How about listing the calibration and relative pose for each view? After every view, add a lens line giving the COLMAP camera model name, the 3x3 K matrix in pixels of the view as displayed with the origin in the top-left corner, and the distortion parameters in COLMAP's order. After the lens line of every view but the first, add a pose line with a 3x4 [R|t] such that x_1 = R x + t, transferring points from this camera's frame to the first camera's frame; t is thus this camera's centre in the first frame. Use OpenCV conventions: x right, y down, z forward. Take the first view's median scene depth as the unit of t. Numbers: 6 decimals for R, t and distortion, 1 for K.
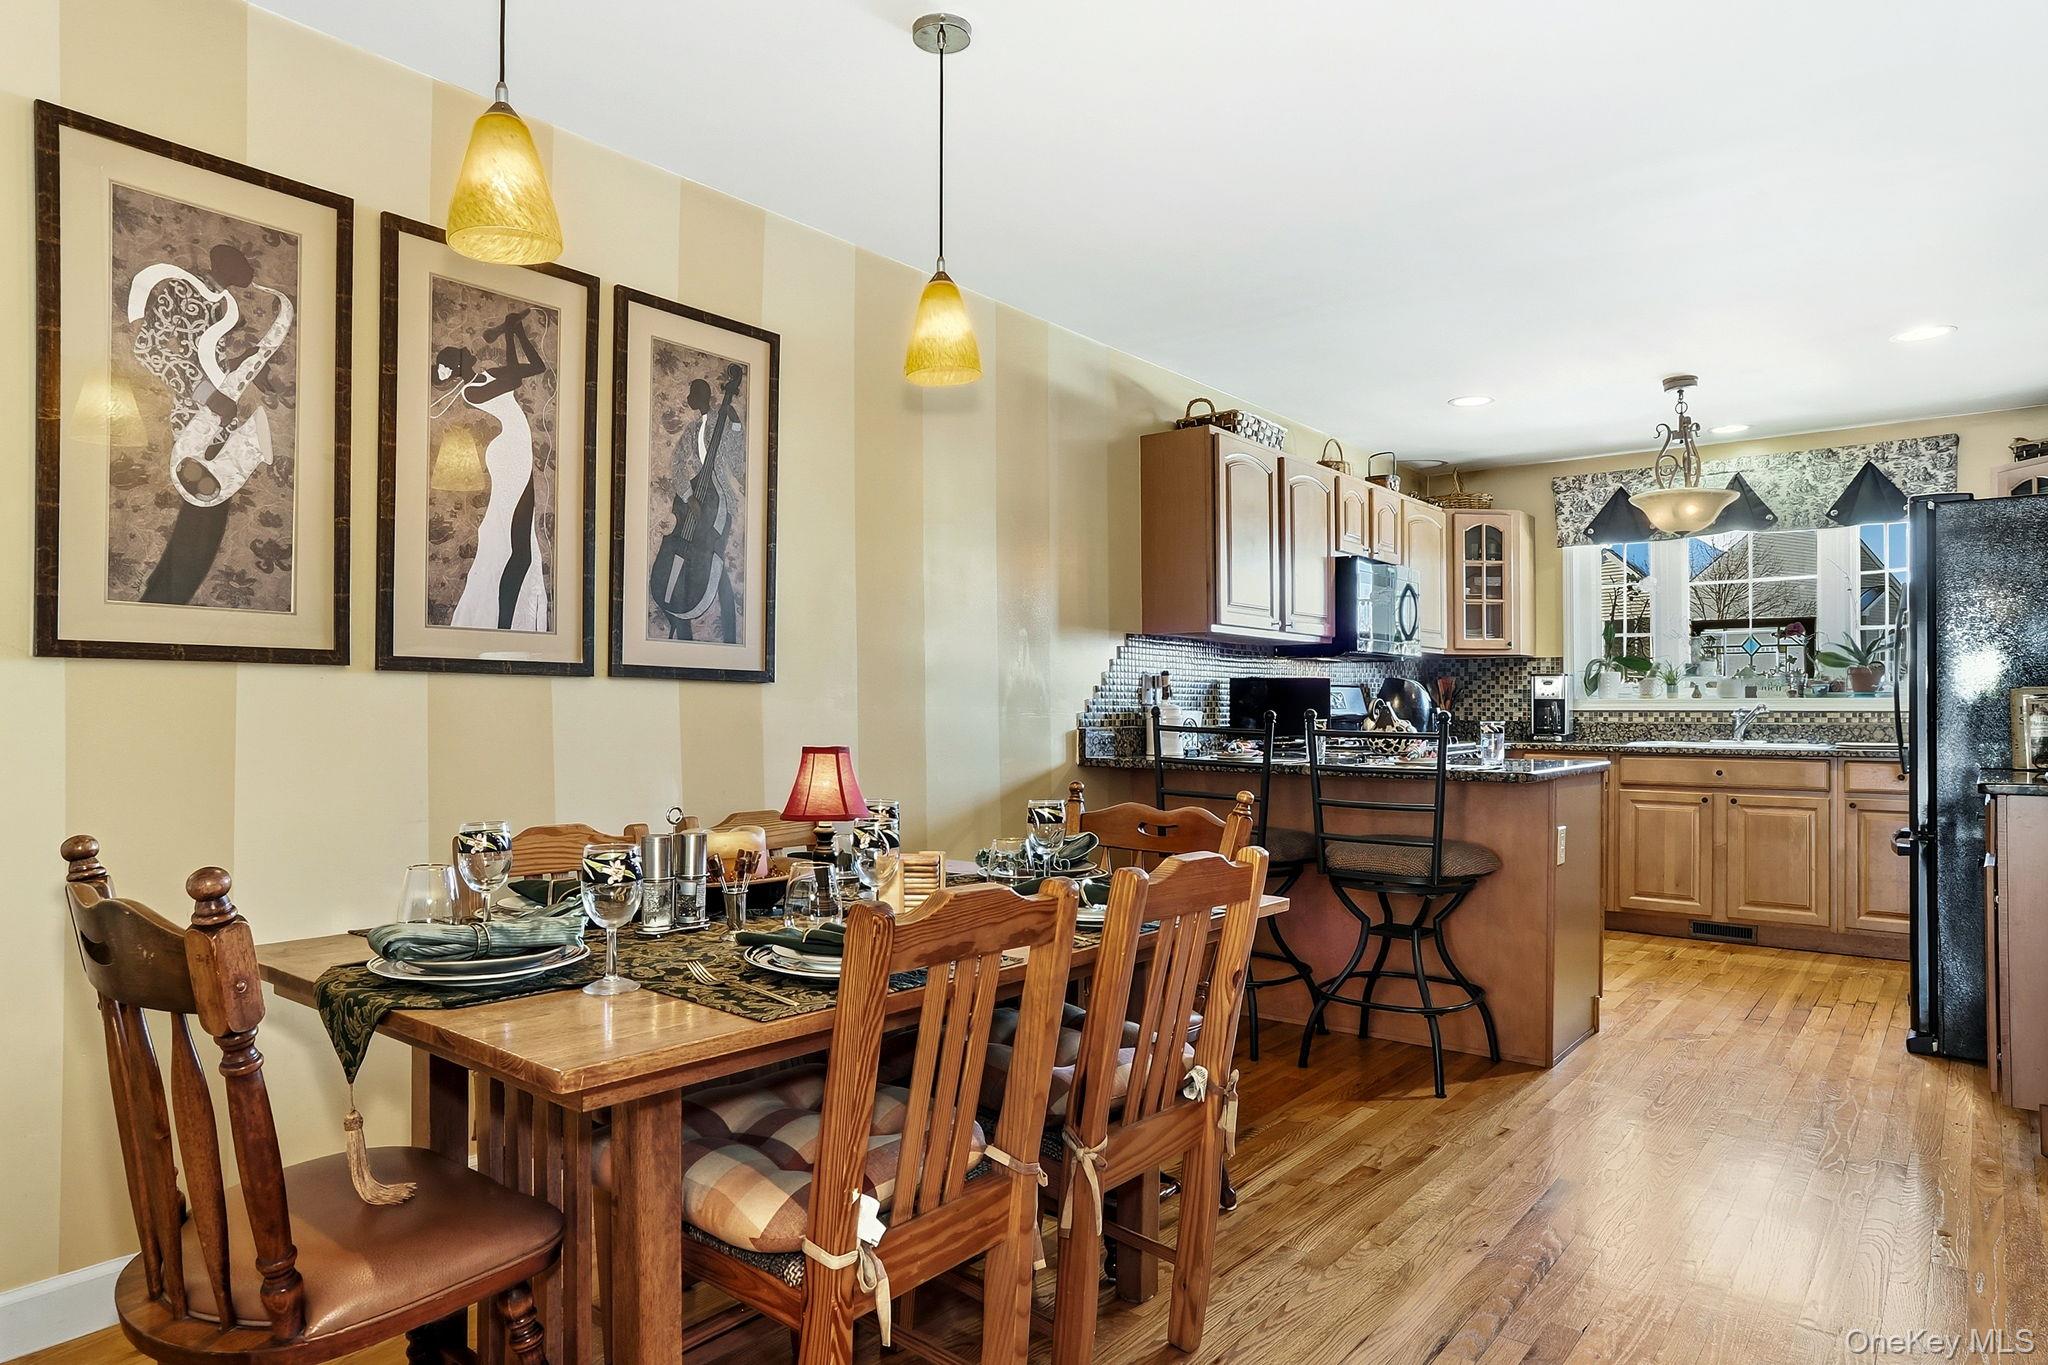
lens RADIAL K [[1338.1, 0, 1024.0], [0, 1338.1, 682.5], [0, 0, 1]] dist [-0.006362, 0.001412]
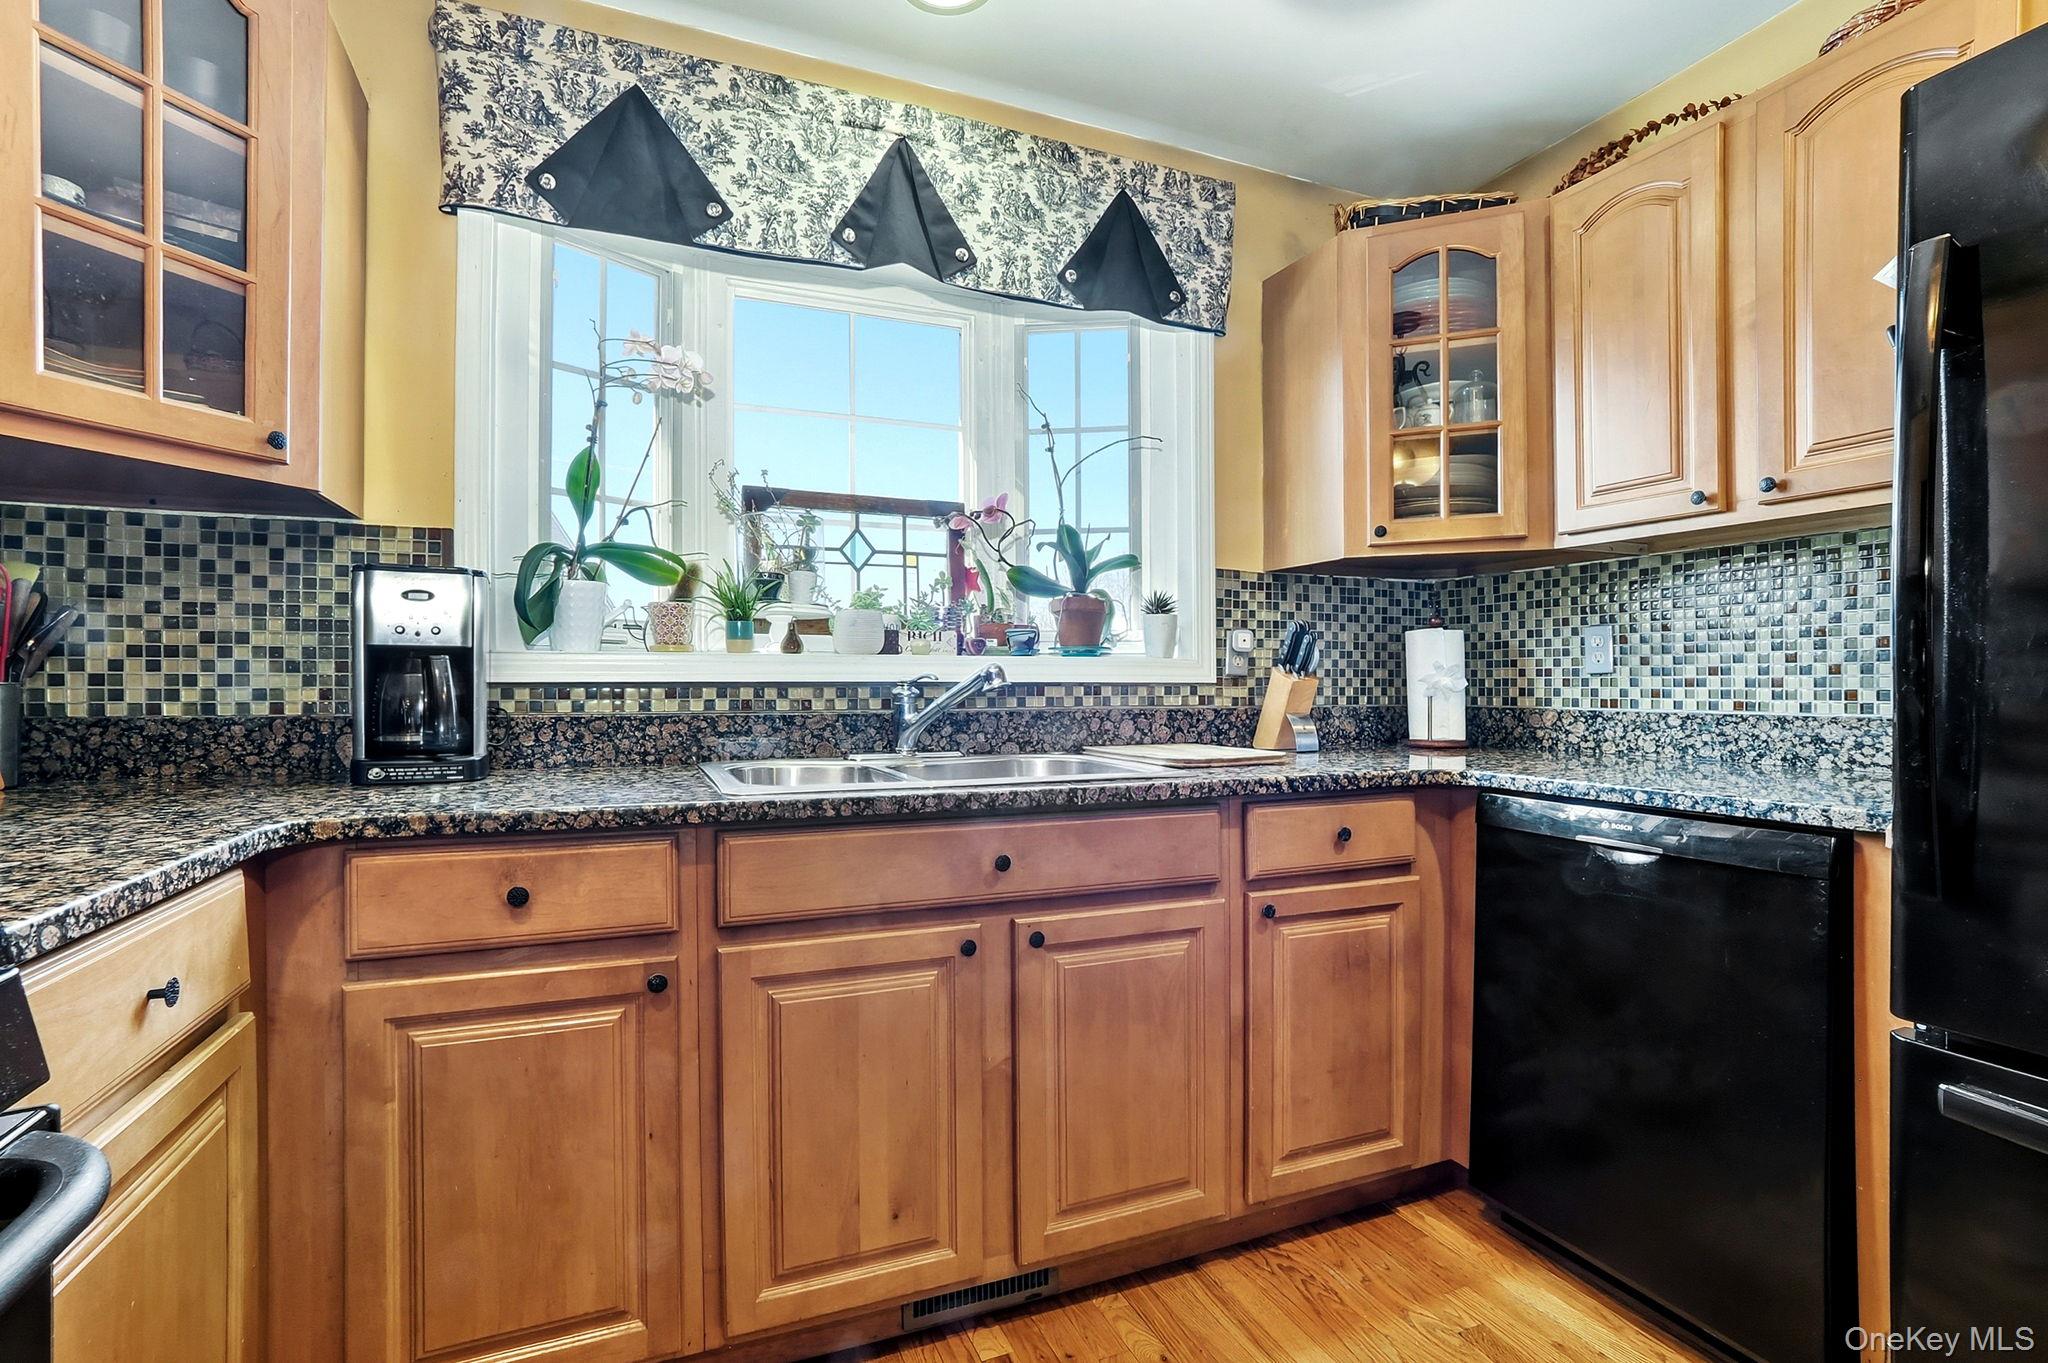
lens RADIAL K [[948.4, 0, 1024.0], [0, 948.4, 681.5], [0, 0, 1]] dist [-0.025250, -0.000048]
pose [[0.521766, 0.003339, 0.853082, 0.303835], [-0.012064, 0.999921, 0.003465, 0.019916], [-0.853003, -0.012099, 0.521765, 0.831107]]
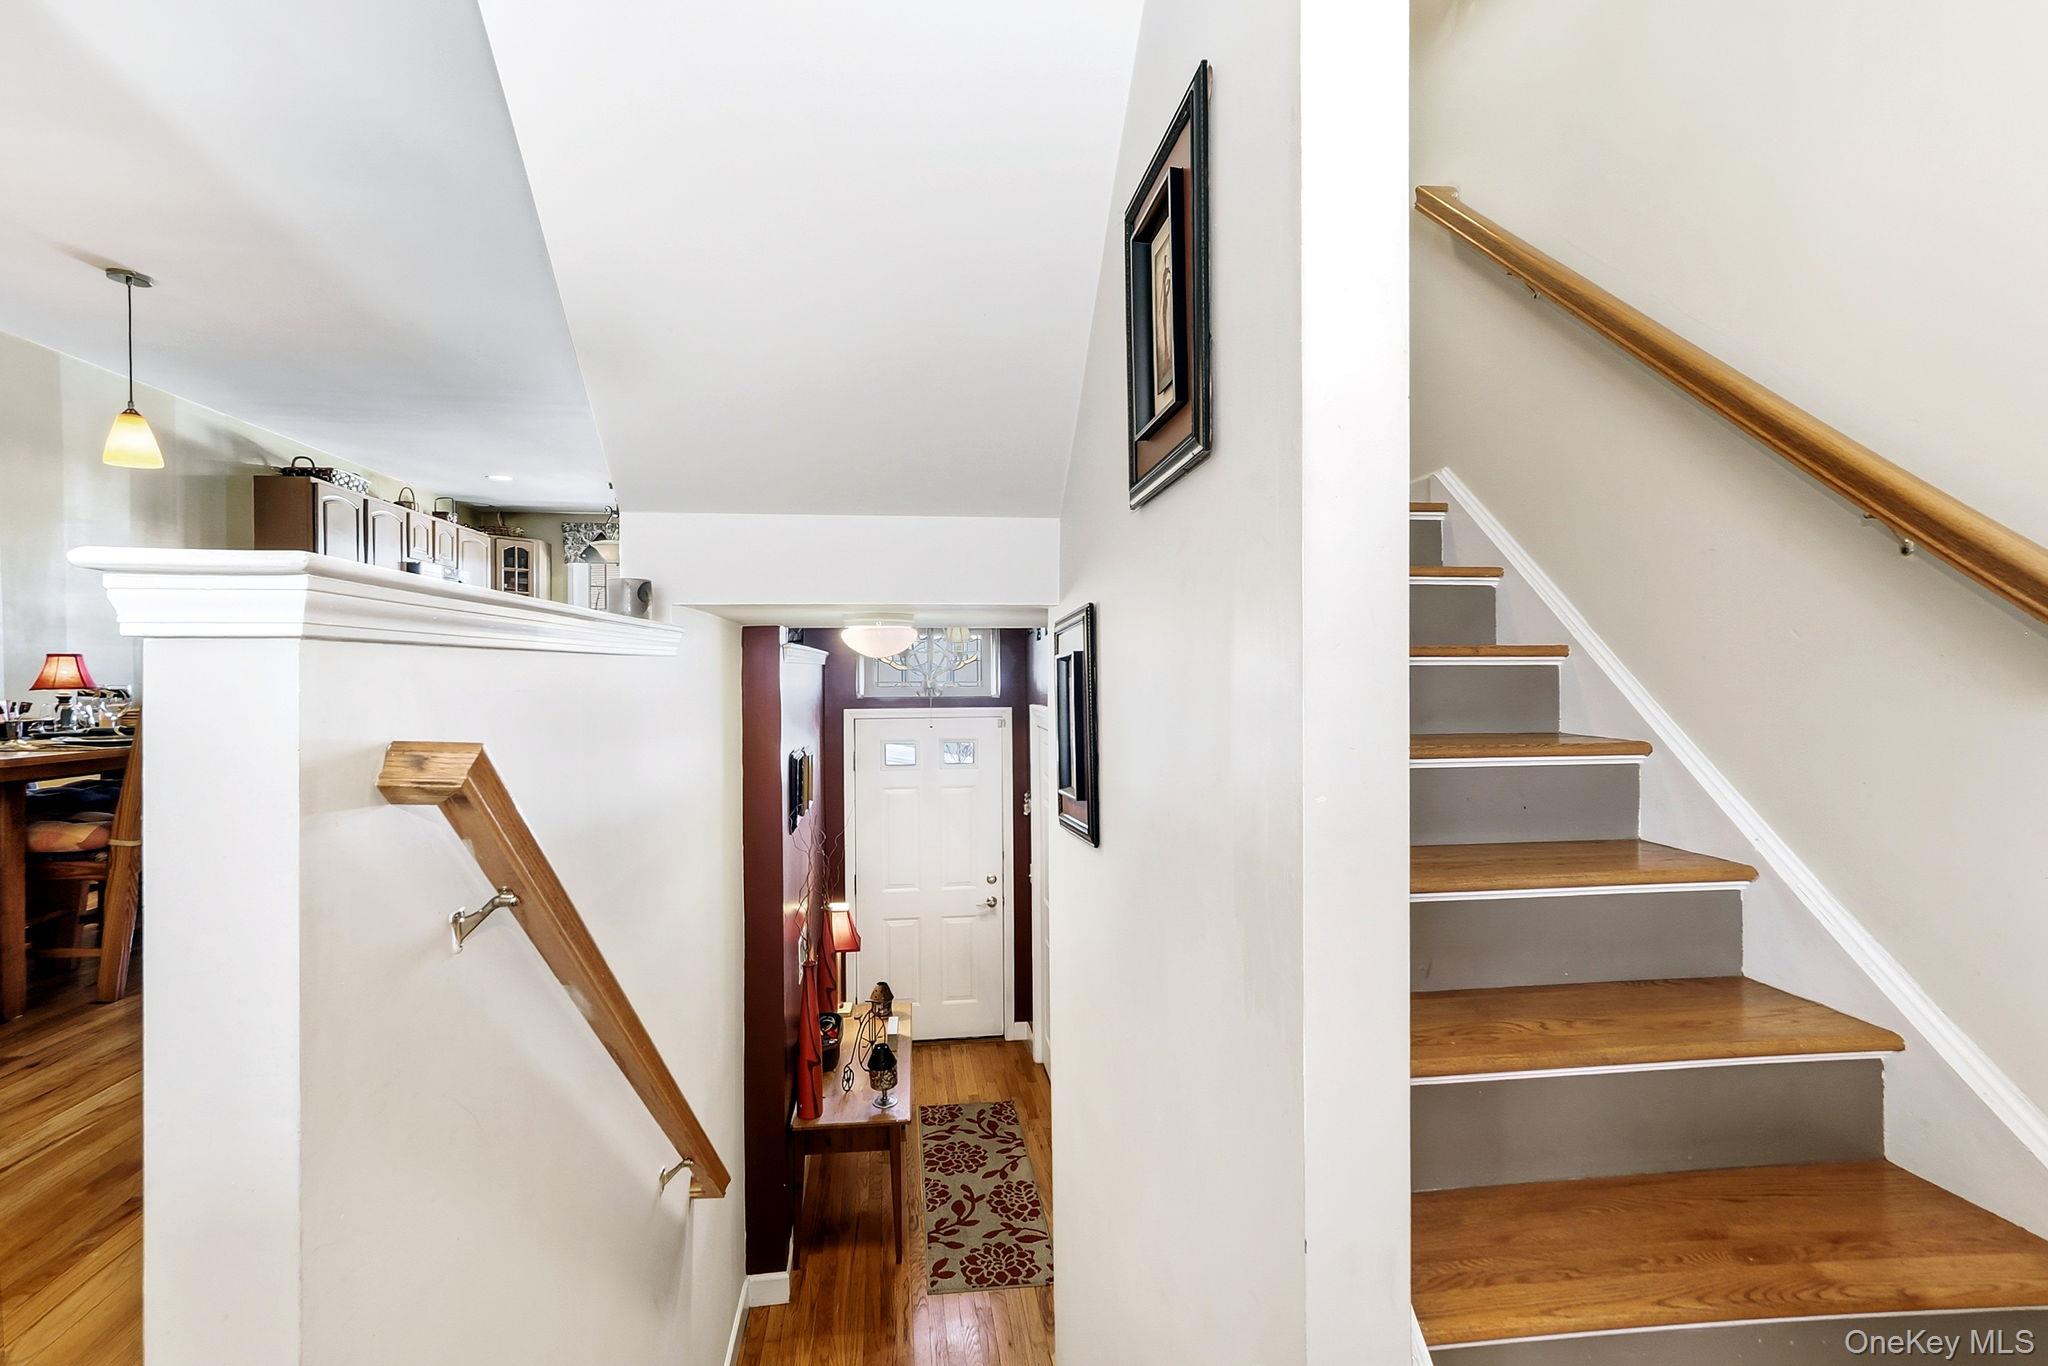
lens RADIAL K [[963.9, 0, 1019.8], [0, 963.9, 655.6], [0, 0, 1]] dist [0.033650, 0.000513]
pose [[0.720308, 0.002876, 0.693649, -0.050578], [-0.006908, 0.999972, 0.003027, 0.011000], [-0.693620, -0.006972, 0.720307, -0.342000]]
